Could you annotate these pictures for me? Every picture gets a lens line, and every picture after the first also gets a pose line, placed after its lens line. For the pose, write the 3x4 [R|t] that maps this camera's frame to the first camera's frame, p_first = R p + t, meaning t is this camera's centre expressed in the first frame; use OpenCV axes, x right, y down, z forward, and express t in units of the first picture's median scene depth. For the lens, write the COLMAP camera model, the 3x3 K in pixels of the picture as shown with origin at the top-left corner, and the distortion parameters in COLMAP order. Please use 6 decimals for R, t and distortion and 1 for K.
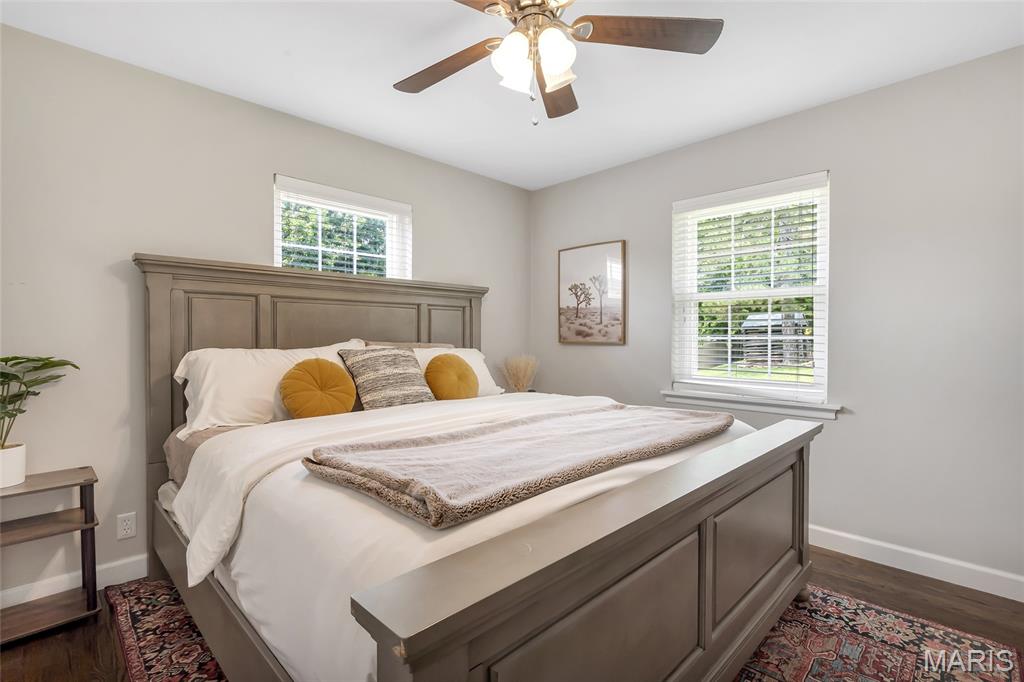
lens RADIAL K [[476.5, 0, 509.0], [0, 476.5, 340.3], [0, 0, 1]] dist [-0.002076, -0.000101]
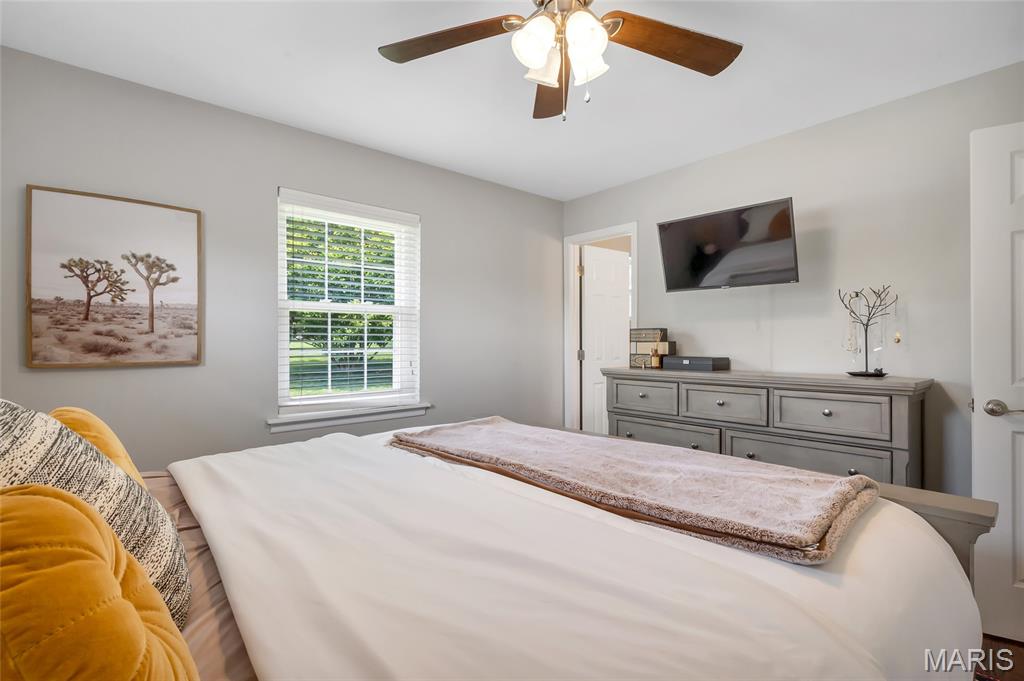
lens RADIAL K [[476.5, 0, 518.1], [0, 476.5, 341.5], [0, 0, 1]] dist [-0.002076, -0.000101]
pose [[0.047183, -0.001821, 0.998885, -0.397137], [0.012549, 0.999921, 0.001230, -0.018125], [-0.998807, 0.012477, 0.047202, 0.487850]]
